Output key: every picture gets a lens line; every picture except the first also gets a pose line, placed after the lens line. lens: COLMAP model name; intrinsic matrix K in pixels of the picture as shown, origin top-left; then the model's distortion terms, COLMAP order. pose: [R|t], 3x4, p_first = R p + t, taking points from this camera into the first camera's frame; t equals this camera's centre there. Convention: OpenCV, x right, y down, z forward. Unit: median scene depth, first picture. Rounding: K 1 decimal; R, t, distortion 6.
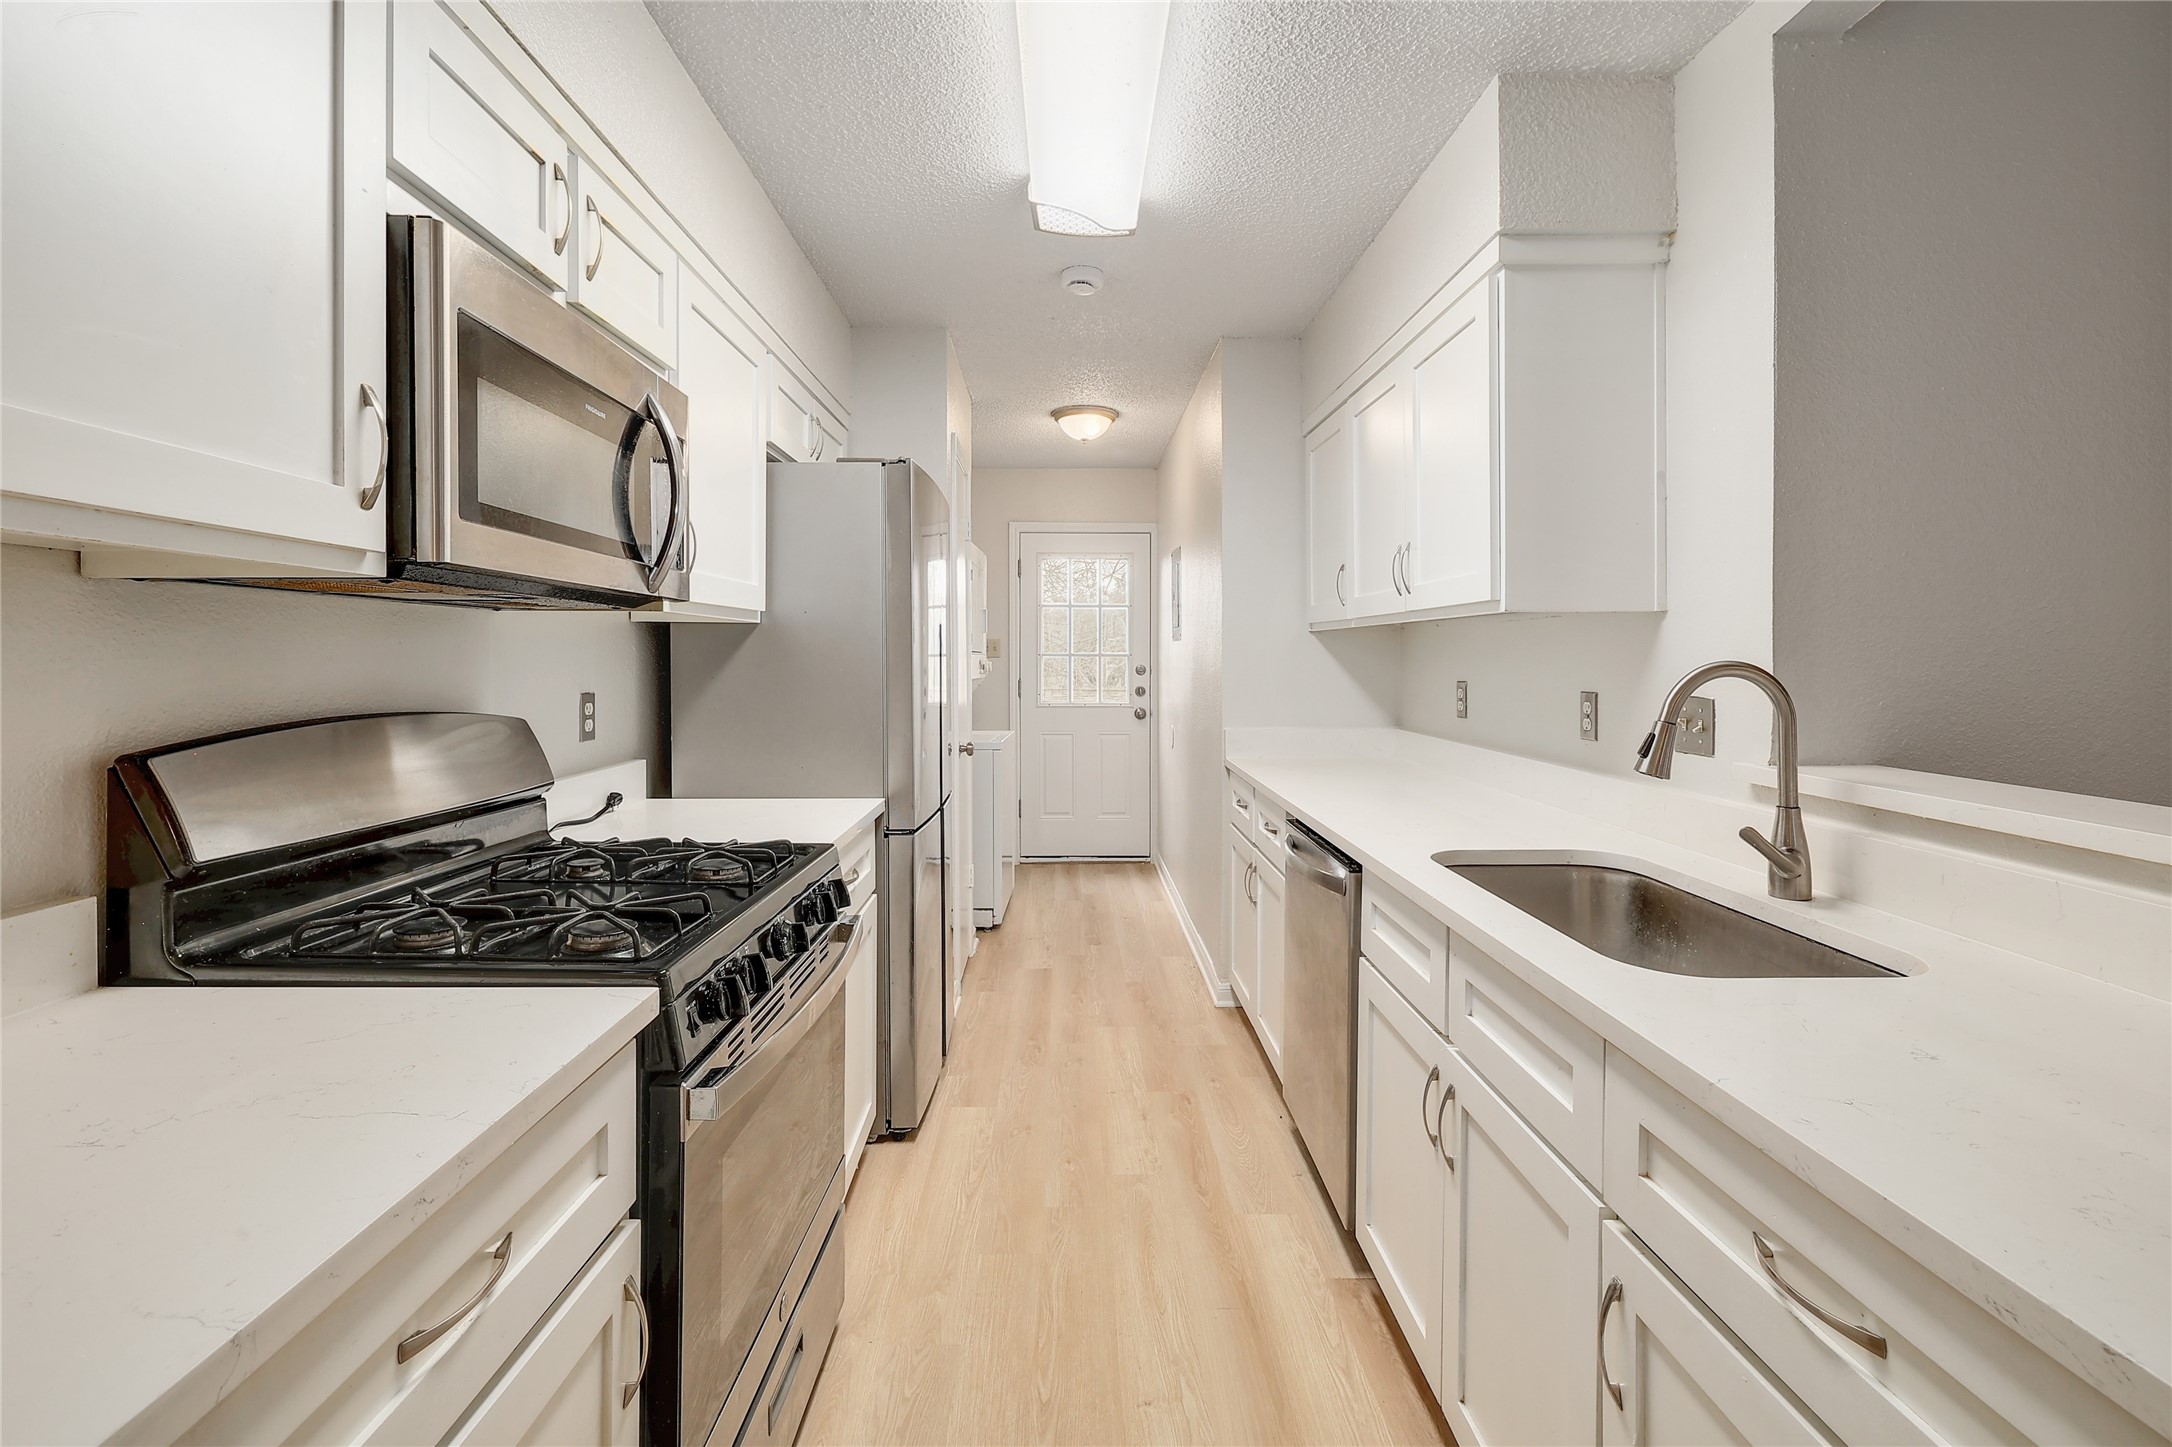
lens RADIAL K [[945.7, 0, 1087.9], [0, 945.7, 668.3], [0, 0, 1]] dist [-0.000959, -0.000264]
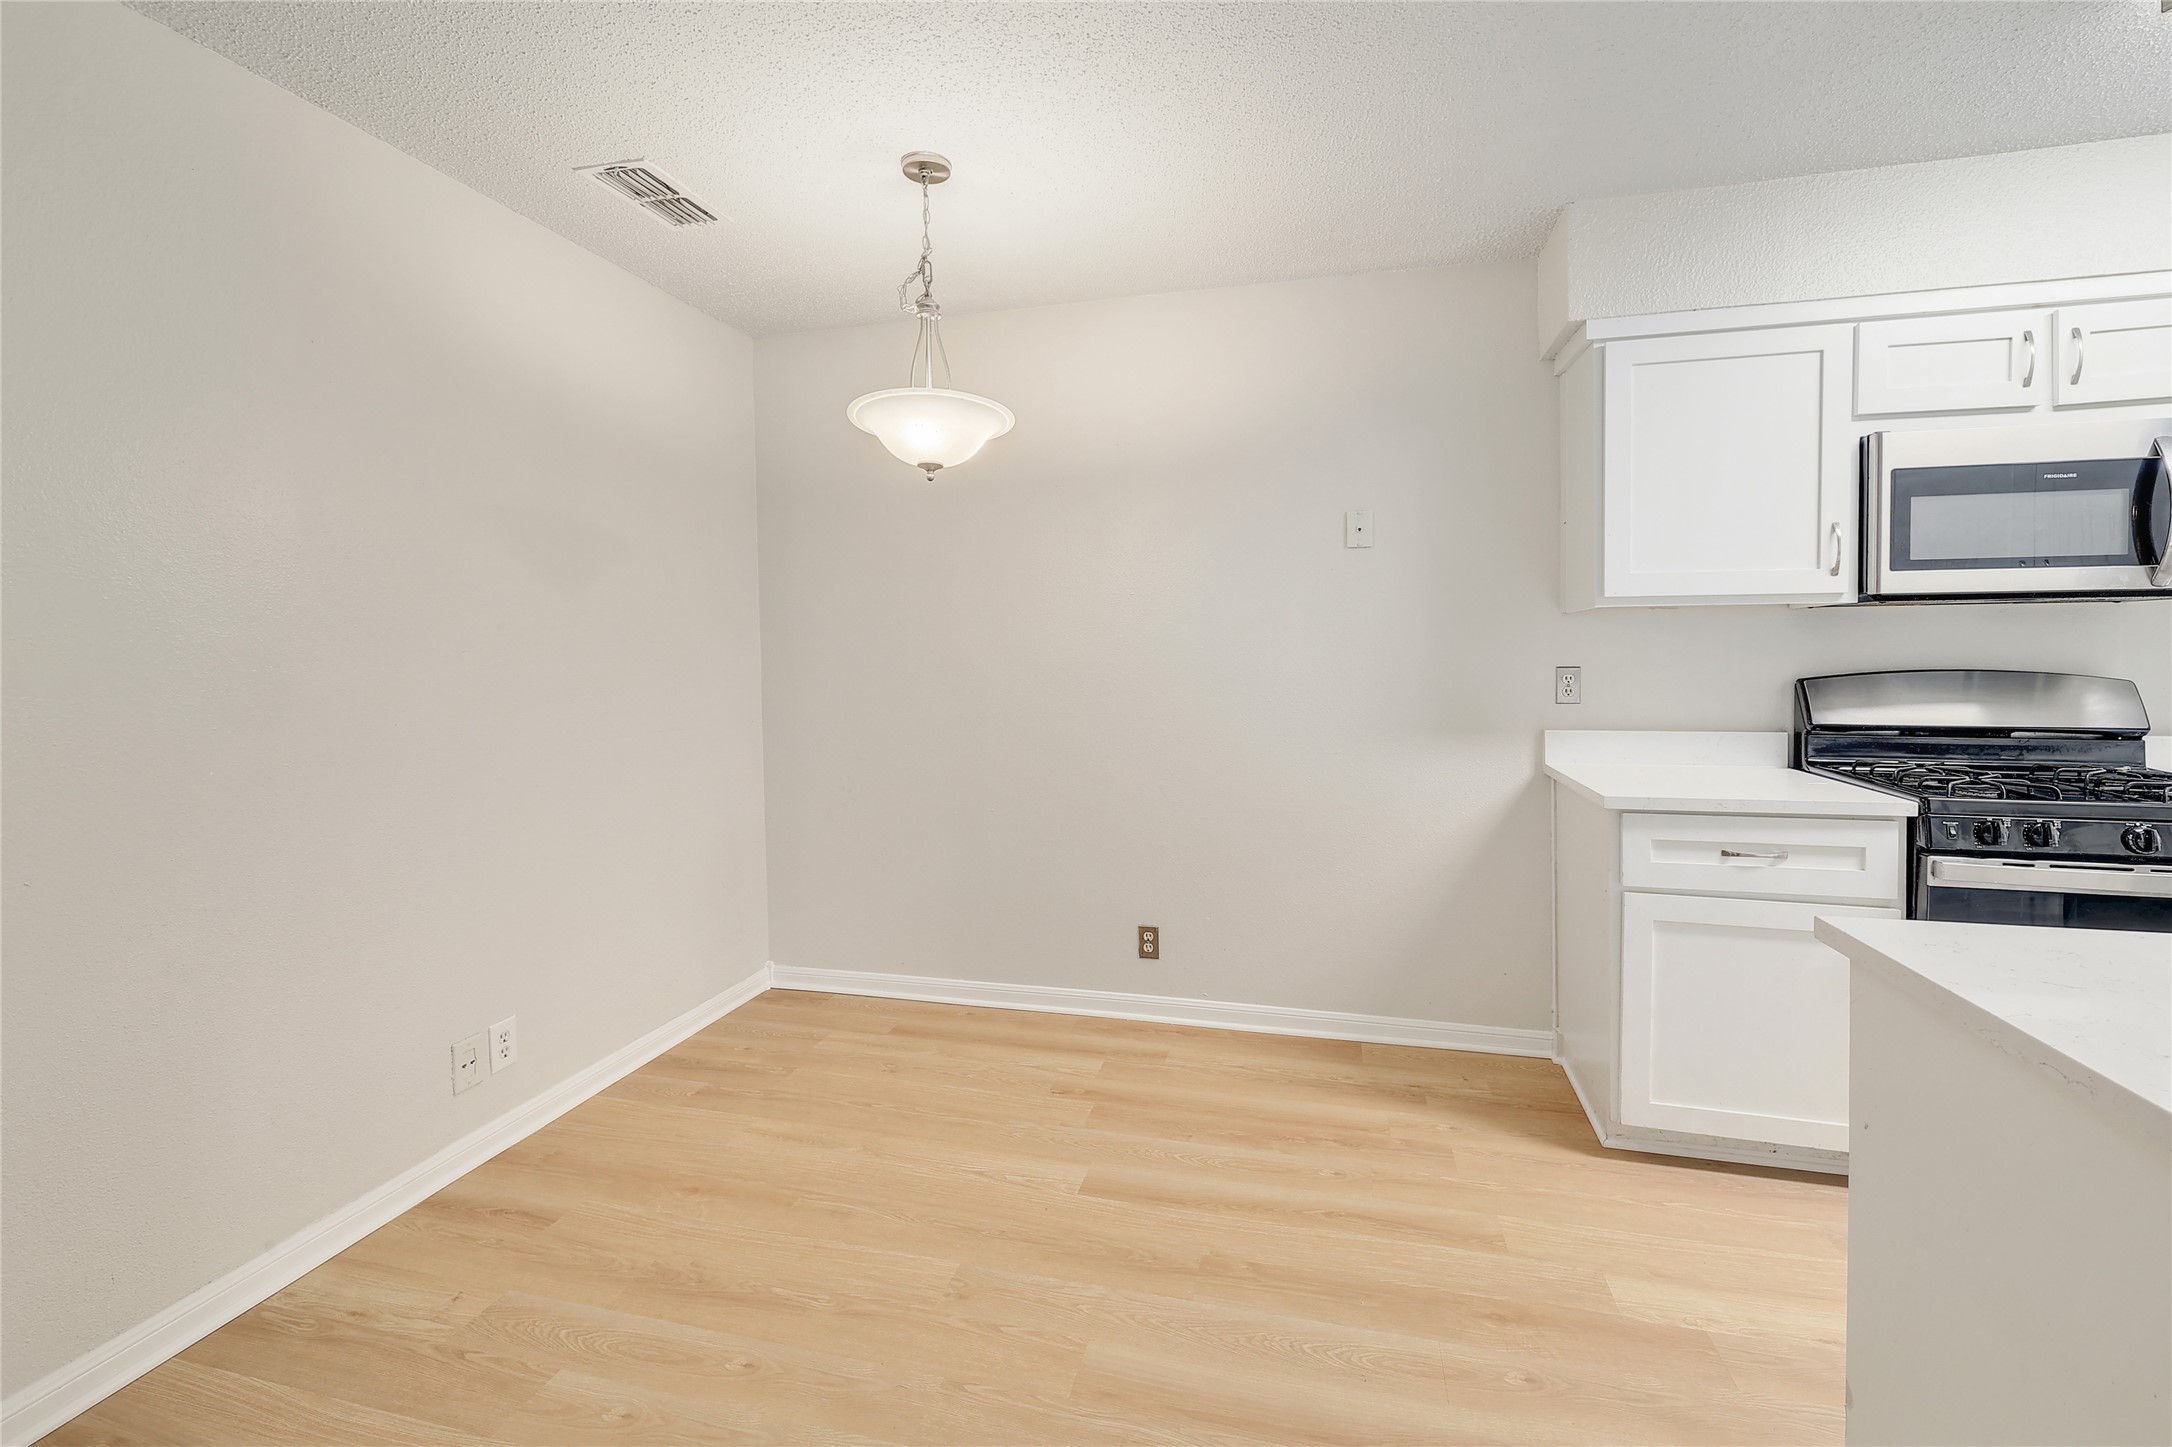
lens RADIAL K [[945.7, 0, 1087.9], [0, 945.7, 668.3], [0, 0, 1]] dist [-0.000959, -0.000264]
pose [[-0.266533, 0.021007, -0.963597, 1.815737], [0.000846, 0.999767, 0.021561, 0.007751], [0.963826, 0.004932, -0.266488, -0.144002]]
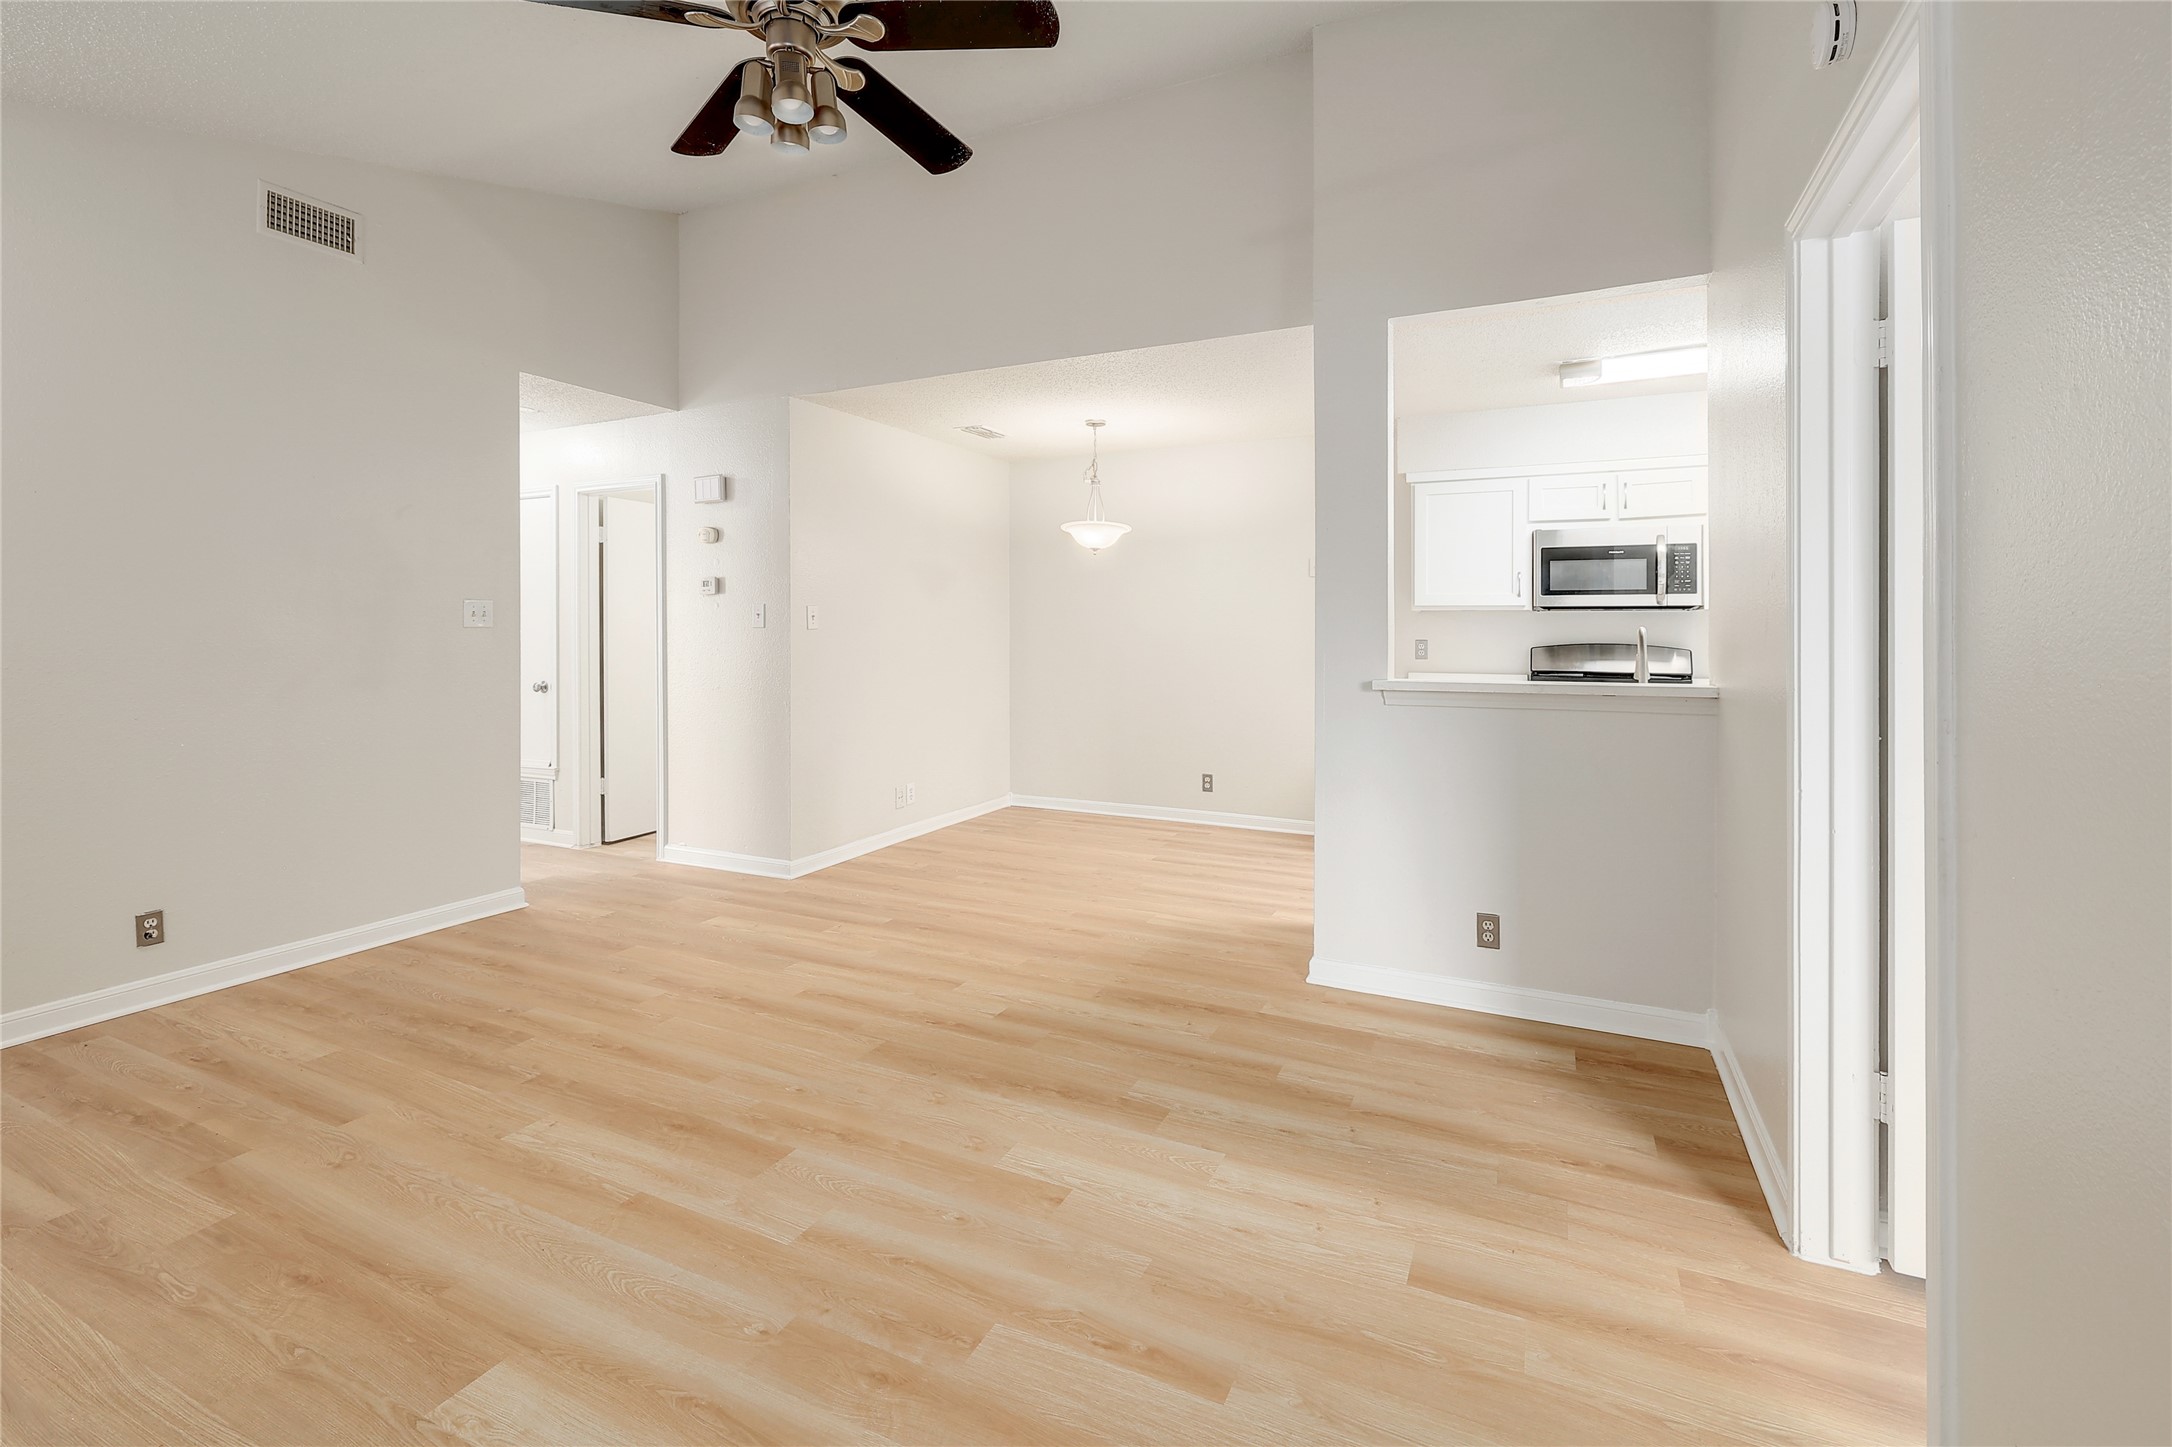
lens RADIAL K [[961.3, 0, 1082.3], [0, 961.3, 619.6], [0, 0, 1]] dist [-0.000583, -0.000118]
pose [[-0.449554, -0.009085, -0.893207, 4.300996], [-0.011400, 0.999925, -0.004433, -0.004006], [0.893180, 0.008190, -0.449624, 1.115874]]
